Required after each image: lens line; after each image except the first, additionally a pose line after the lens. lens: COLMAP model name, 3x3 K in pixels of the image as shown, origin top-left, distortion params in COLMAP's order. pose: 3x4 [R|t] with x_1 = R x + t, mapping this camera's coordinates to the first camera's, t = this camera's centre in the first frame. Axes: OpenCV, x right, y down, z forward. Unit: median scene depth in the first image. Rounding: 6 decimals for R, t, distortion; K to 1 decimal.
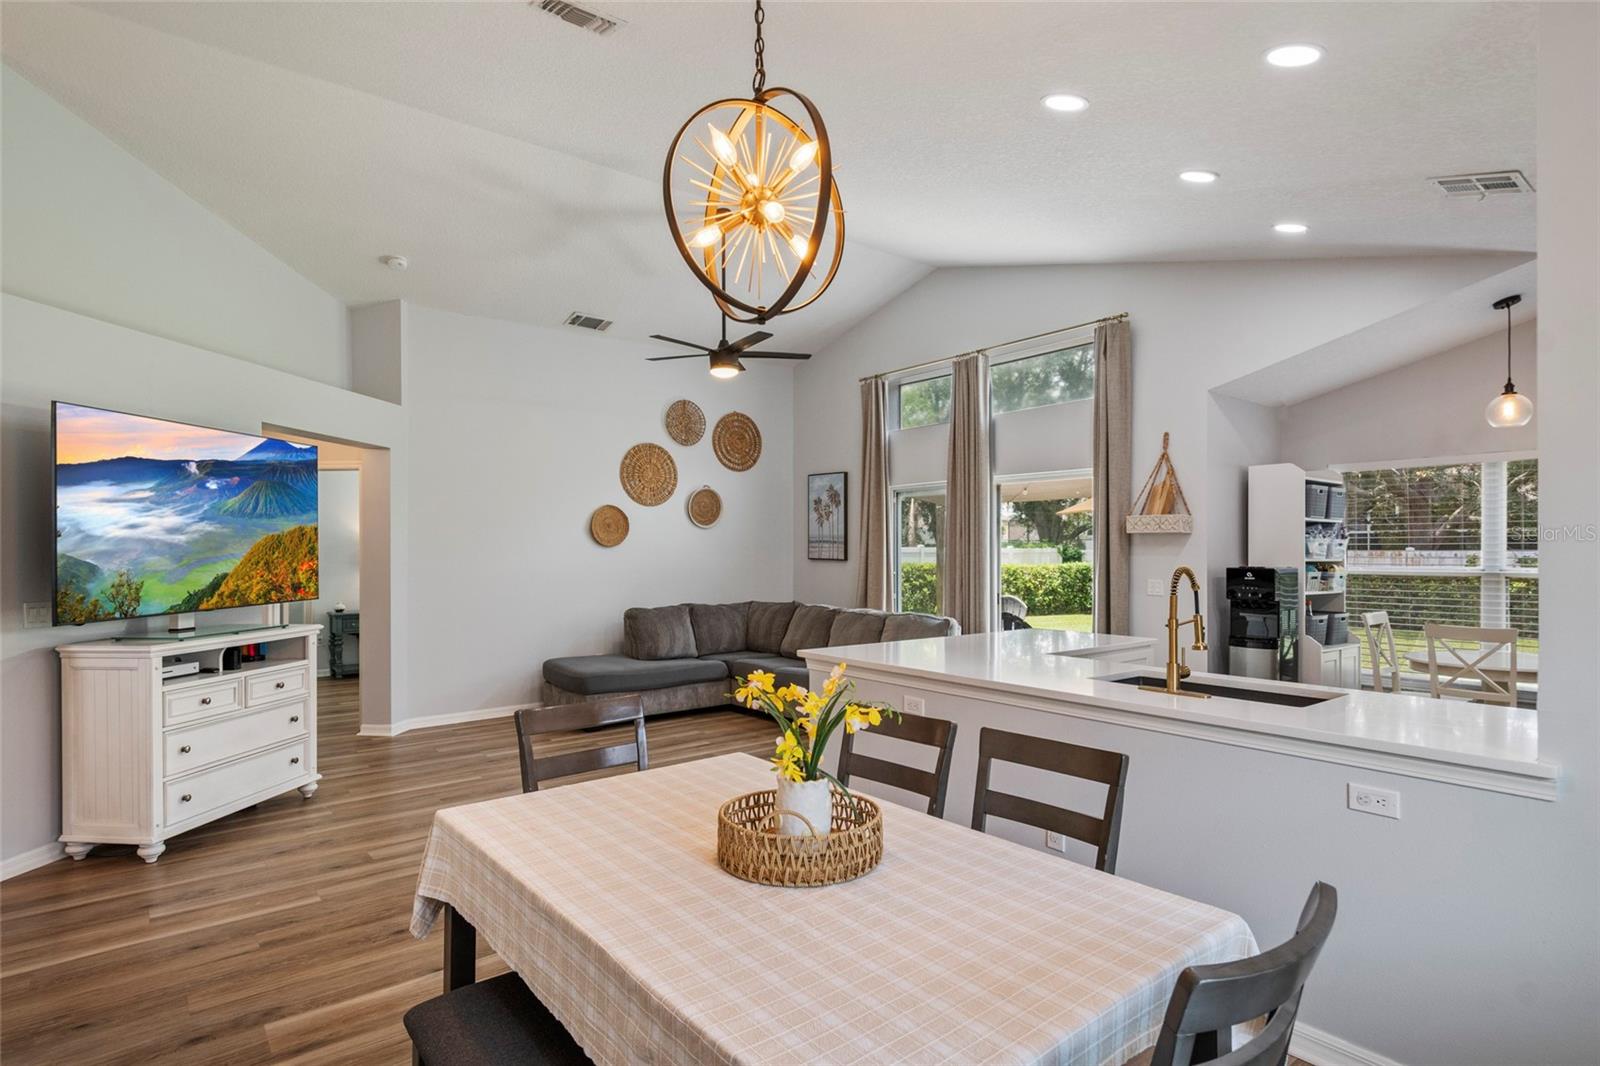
lens RADIAL K [[835.0, 0, 804.2], [0, 835.0, 547.4], [0, 0, 1]] dist [0.012244, -0.001146]
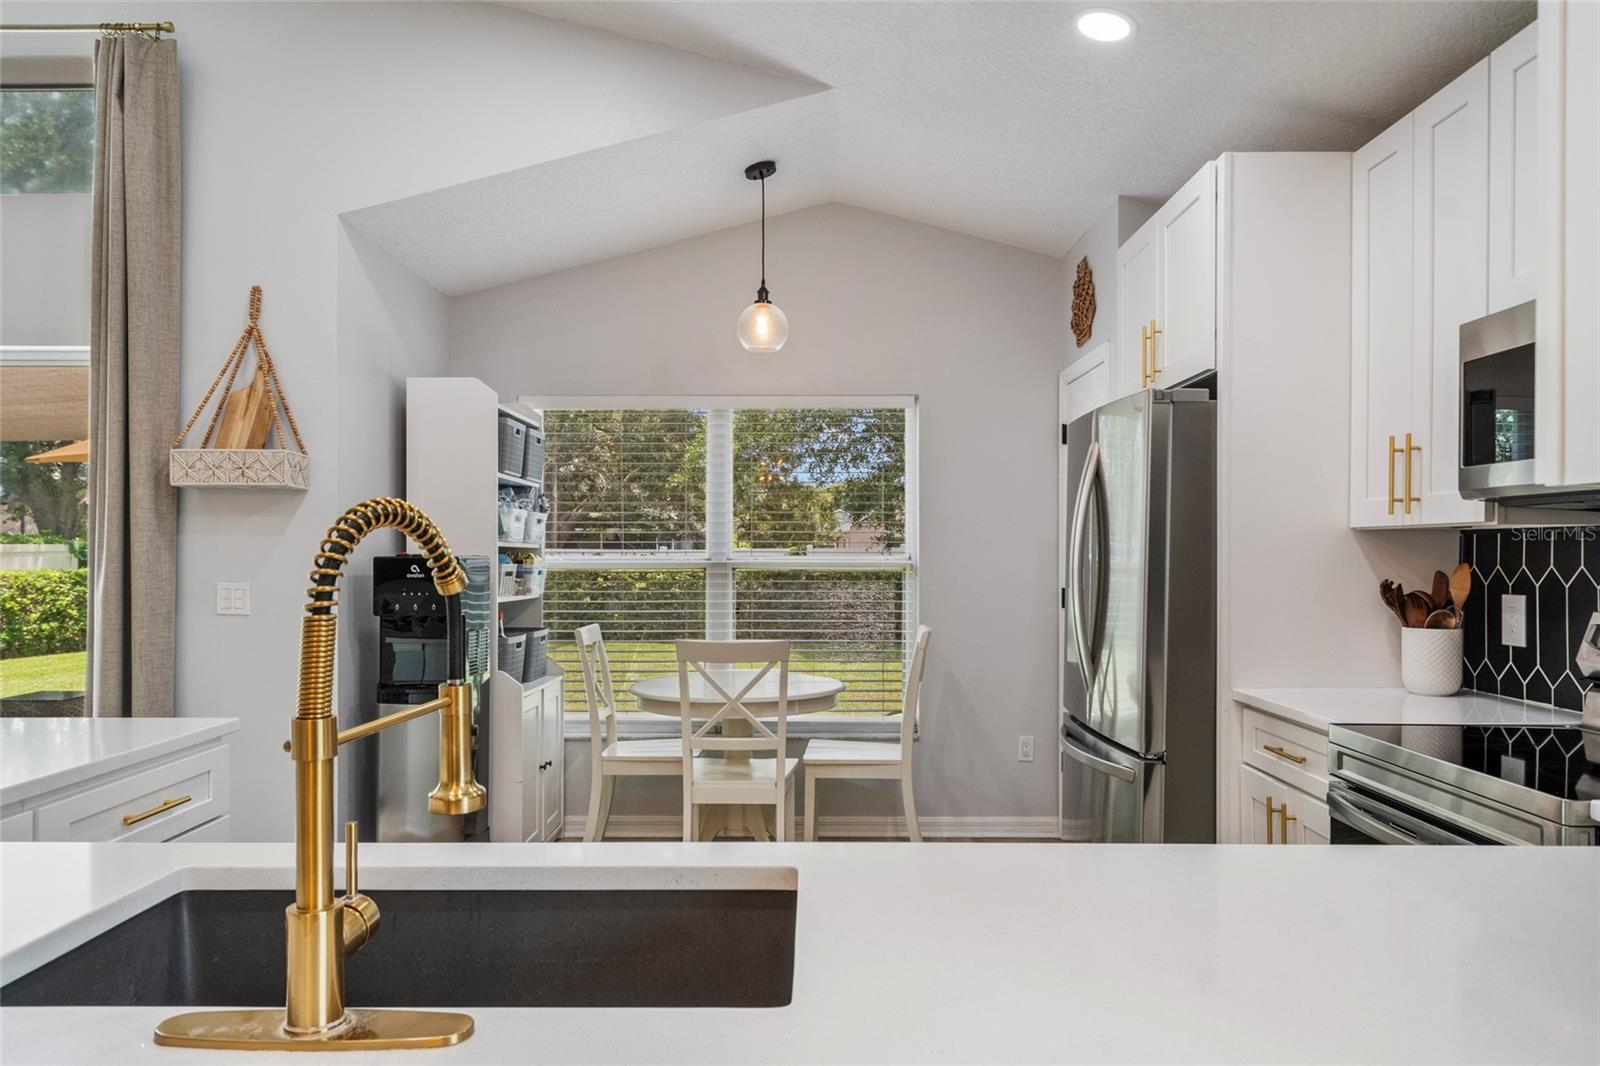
lens RADIAL K [[1058.6, 0, 798.7], [0, 1058.6, 554.2], [0, 0, 1]] dist [0.008003, -0.004651]
pose [[0.631444, 0.000183, 0.775421, 0.144996], [-0.003434, 0.999991, 0.002561, 0.018906], [-0.775414, -0.004279, 0.631439, 0.346351]]
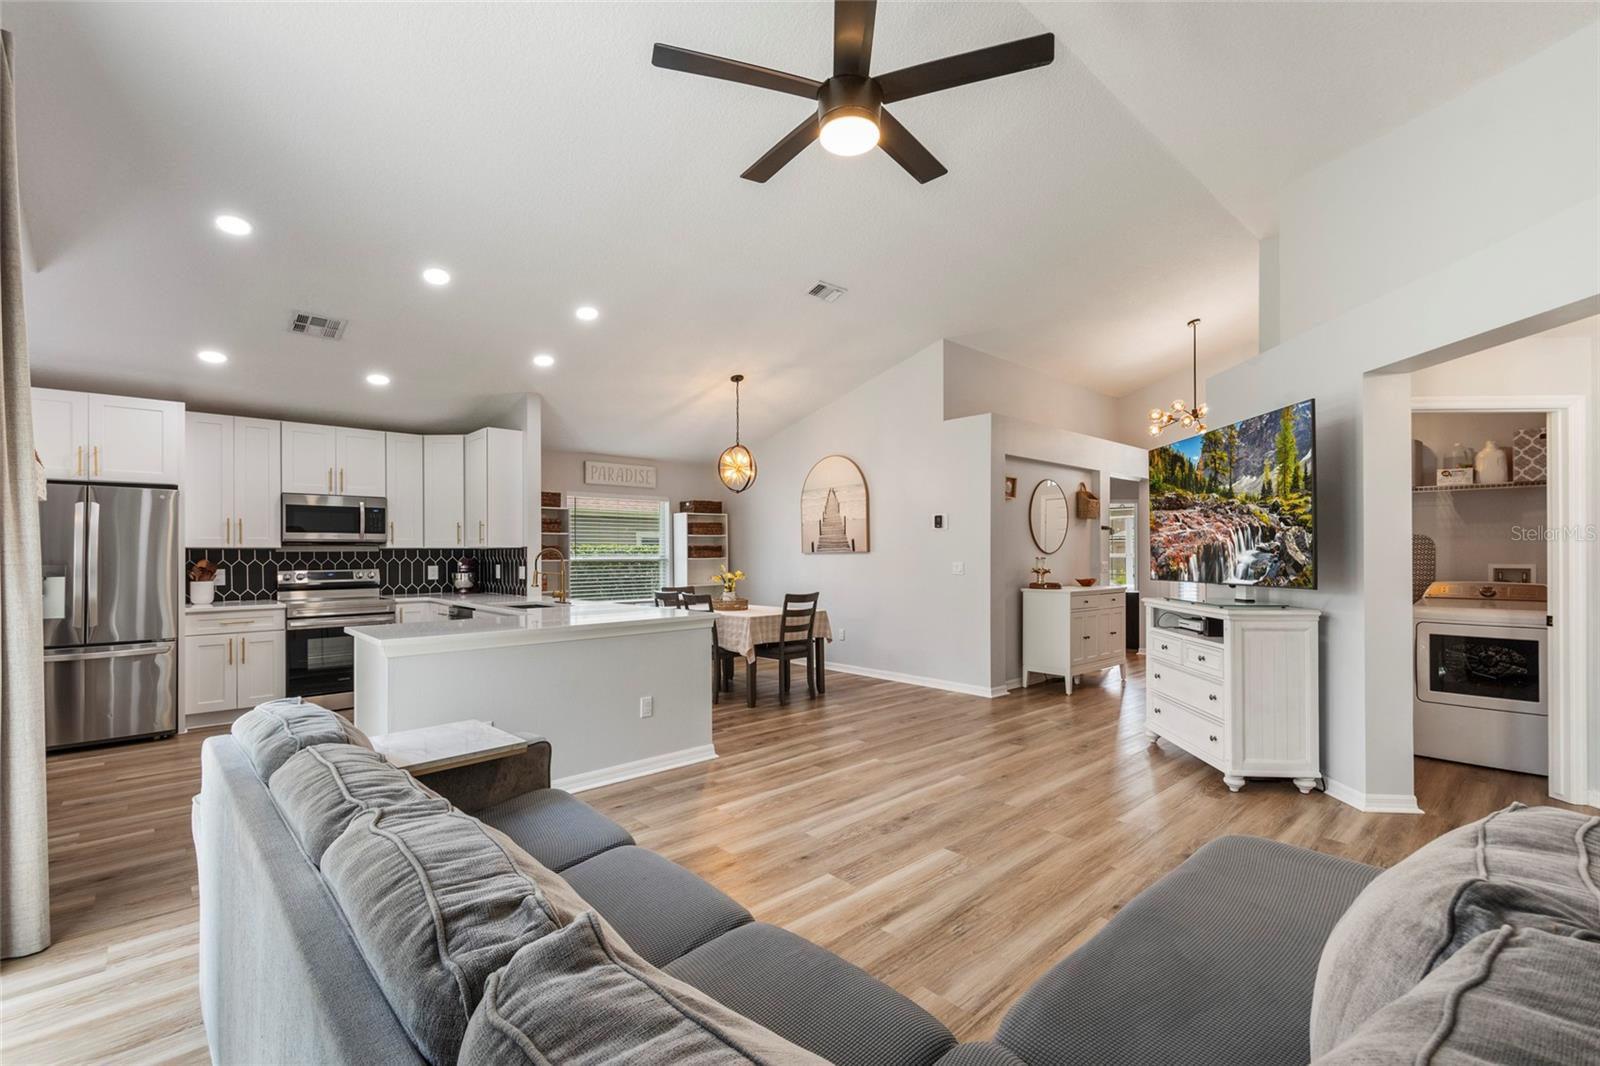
lens RADIAL K [[699.9, 0, 806.3], [0, 699.9, 549.2], [0, 0, 1]] dist [0.017535, -0.006479]
pose [[-0.997408, 0.006374, -0.071667, -0.044045], [0.006901, 0.999951, -0.007120, 0.021667], [0.071619, -0.007597, -0.997403, 1.452218]]
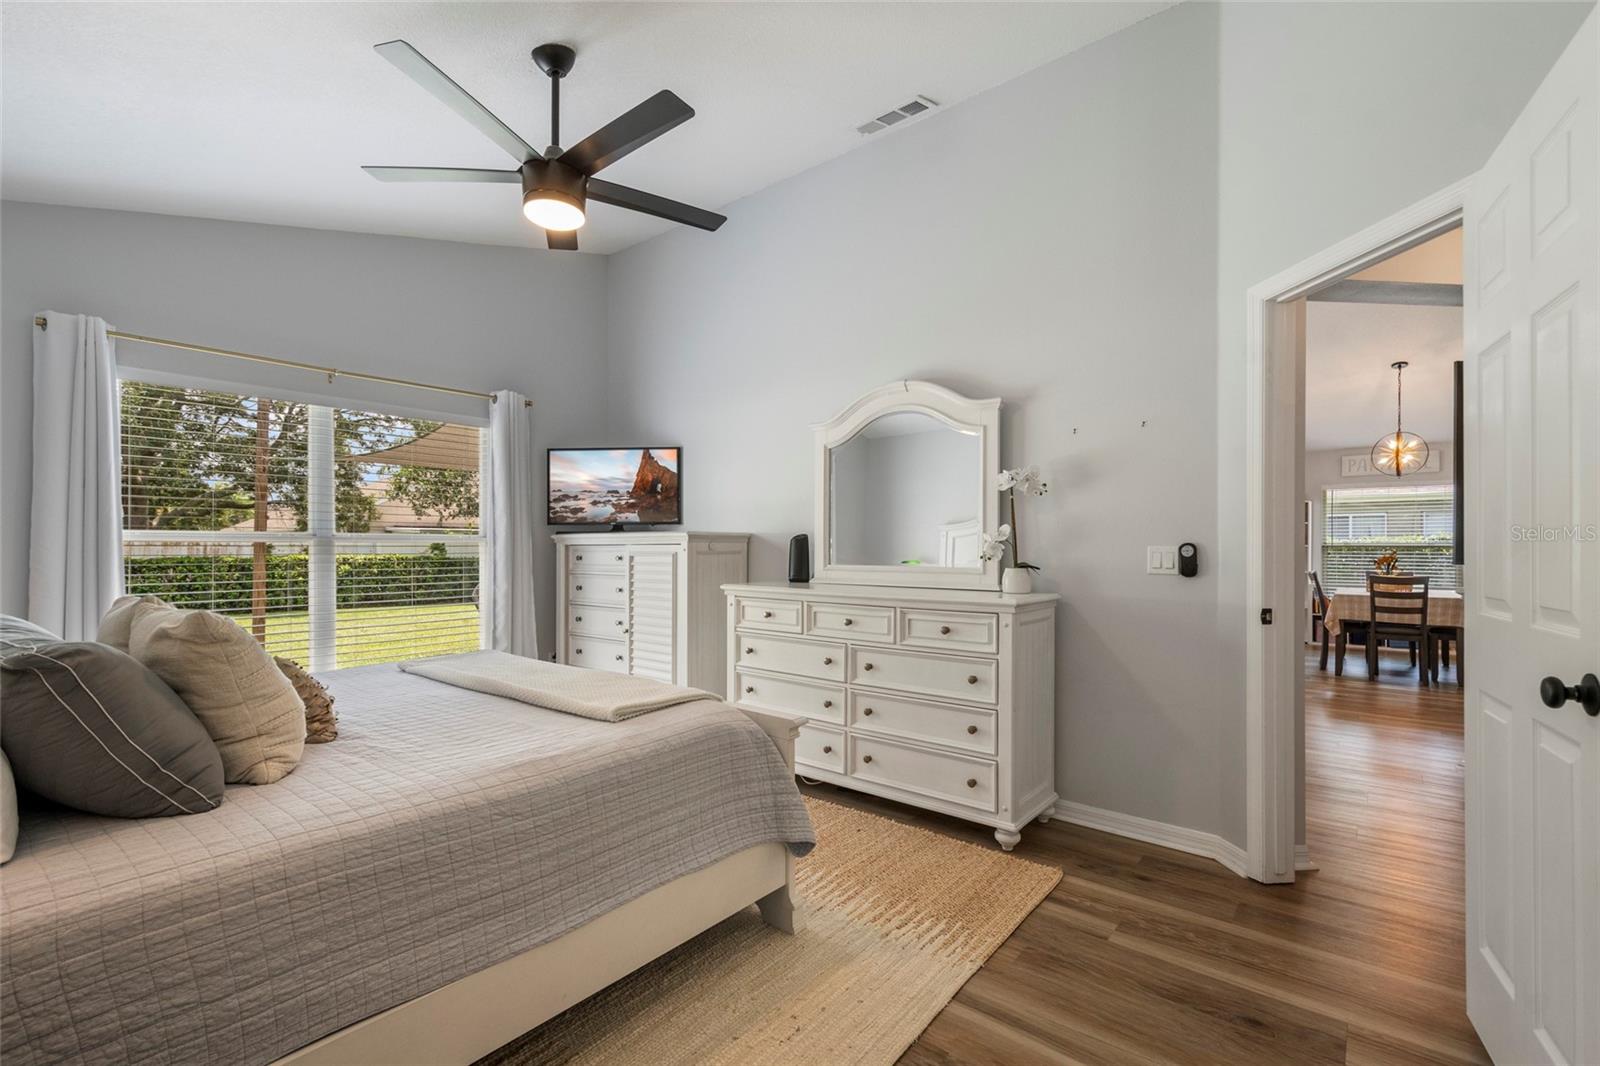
lens RADIAL K [[699.9, 0, 806.3], [0, 699.9, 549.2], [0, 0, 1]] dist [0.017535, -0.006479]
pose [[-0.212089, 0.001910, 0.977249, -0.953464], [-0.002724, 0.999993, -0.002545, 0.044374], [-0.977247, -0.003201, -0.212082, 1.508548]]
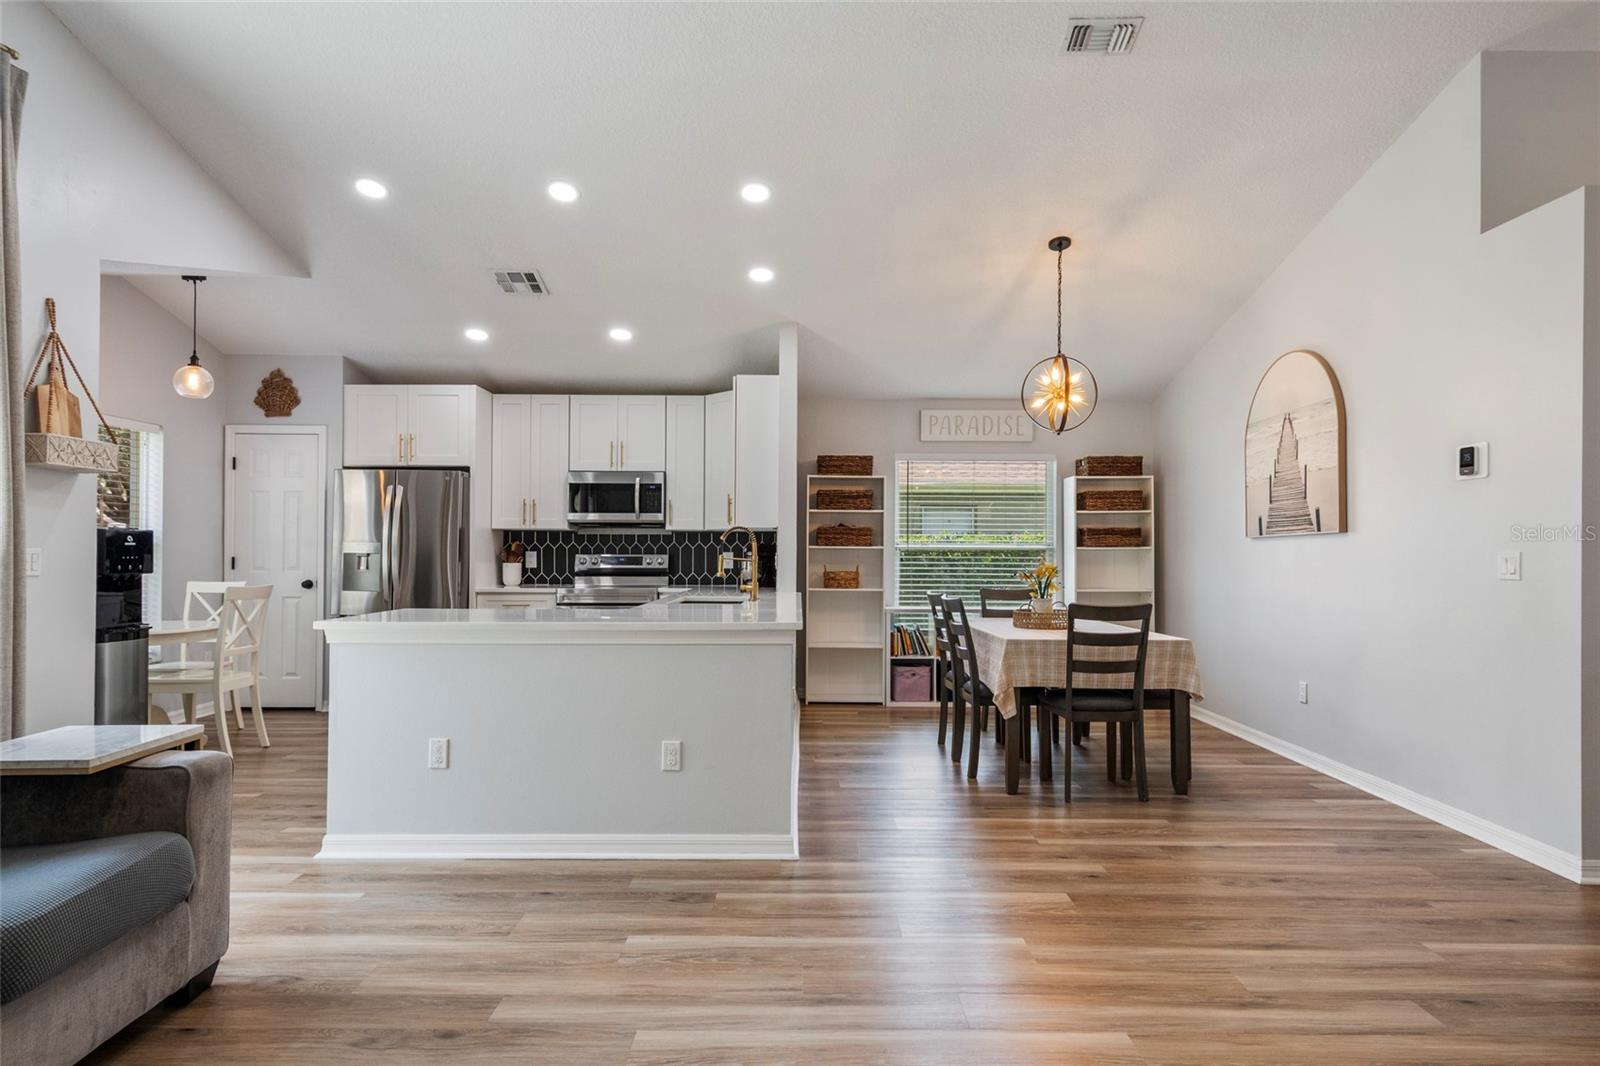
lens RADIAL K [[911.9, 0, 800.6], [0, 911.9, 544.1], [0, 0, 1]] dist [0.024408, -0.019388]
pose [[-0.779161, 0.004198, 0.626809, -0.381186], [-0.004370, 0.999917, -0.012129, 0.040800], [-0.626808, -0.012189, -0.779078, 1.156954]]
